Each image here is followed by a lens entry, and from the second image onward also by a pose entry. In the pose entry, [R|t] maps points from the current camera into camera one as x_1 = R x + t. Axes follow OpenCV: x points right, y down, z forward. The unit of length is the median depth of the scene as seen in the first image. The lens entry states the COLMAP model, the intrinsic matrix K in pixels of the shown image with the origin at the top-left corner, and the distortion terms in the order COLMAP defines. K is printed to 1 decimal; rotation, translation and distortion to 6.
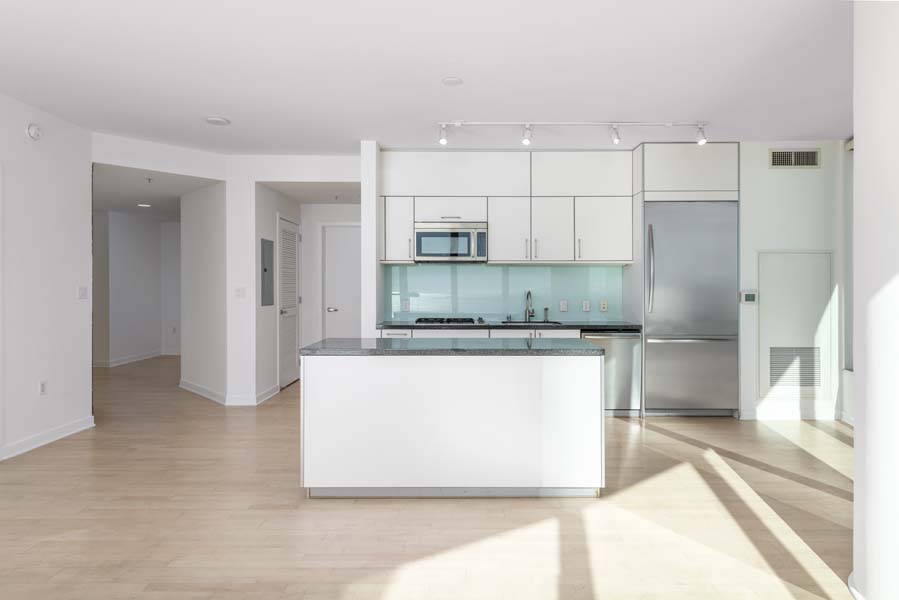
lens RADIAL K [[509.9, 0, 462.7], [0, 509.9, 285.7], [0, 0, 1]] dist [0.012078, -0.002888]
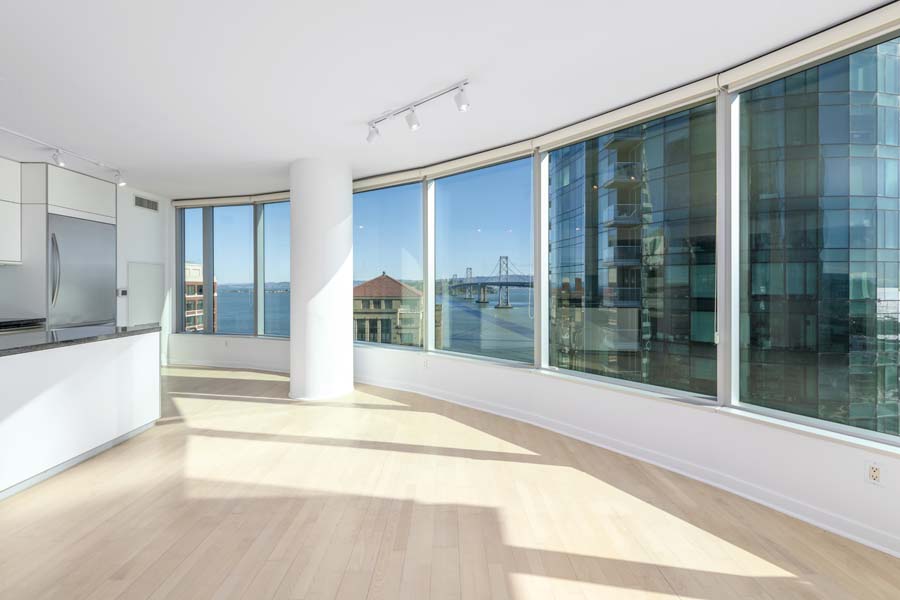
lens RADIAL K [[382.1, 0, 446.8], [0, 382.1, 292.0], [0, 0, 1]] dist [0.005189, -0.001818]
pose [[-0.003281, -0.017369, 0.999844, -0.507474], [-0.005582, 0.999834, 0.017350, -0.003405], [-0.999979, -0.005524, -0.003377, 0.078494]]
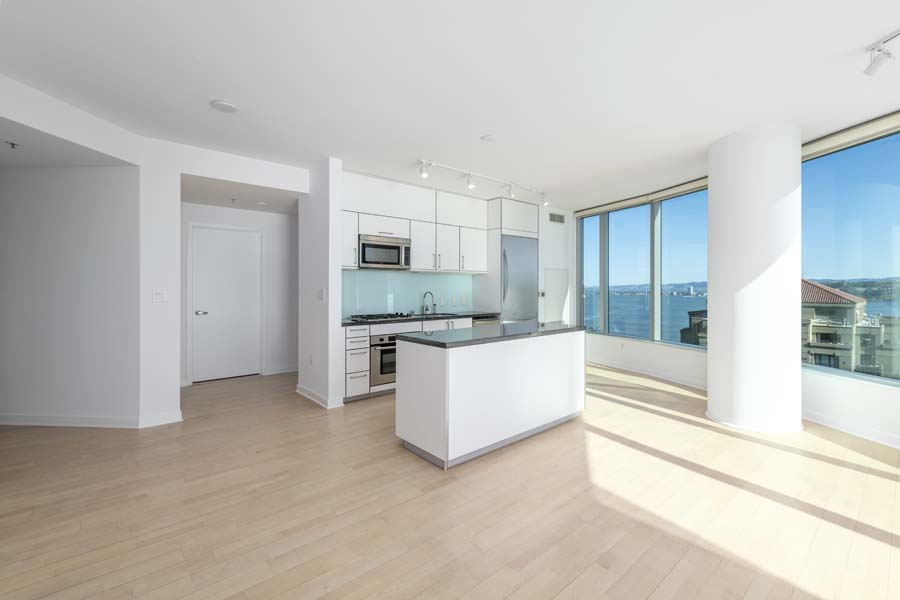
lens RADIAL K [[382.1, 0, 443.2], [0, 382.1, 288.3], [0, 0, 1]] dist [0.005189, -0.001818]
pose [[0.770562, -0.002837, 0.637359, -0.512366], [0.000528, 0.999993, 0.003813, -0.002959], [-0.637365, -0.002602, 0.770558, 0.194522]]
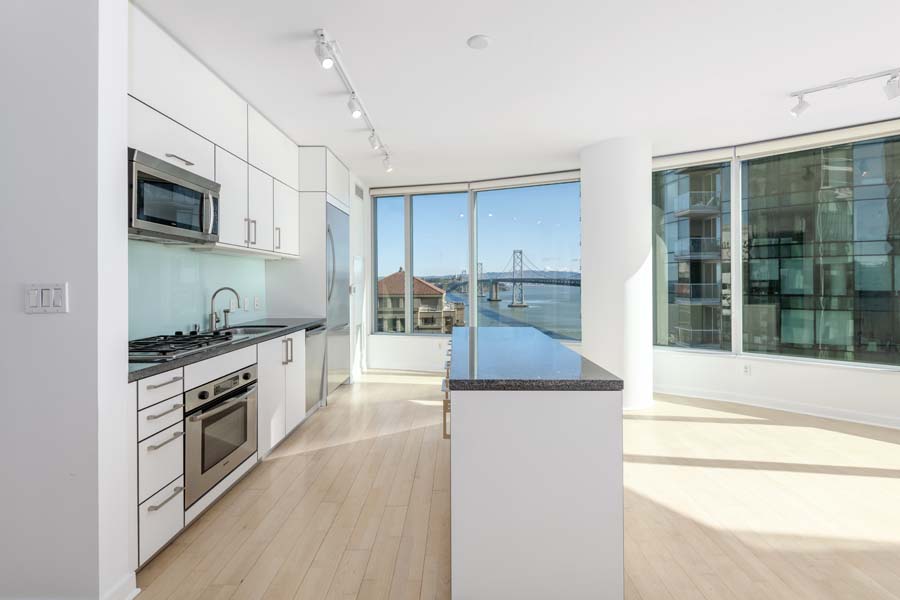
lens RADIAL K [[413.6, 0, 440.3], [0, 413.6, 282.0], [0, 0, 1]] dist [-0.005593, -0.001264]
pose [[0.033940, 0.000192, 0.999424, -0.476542], [-0.001850, 0.999998, -0.000129, 0.001868], [-0.999422, -0.001845, 0.033941, 0.698866]]
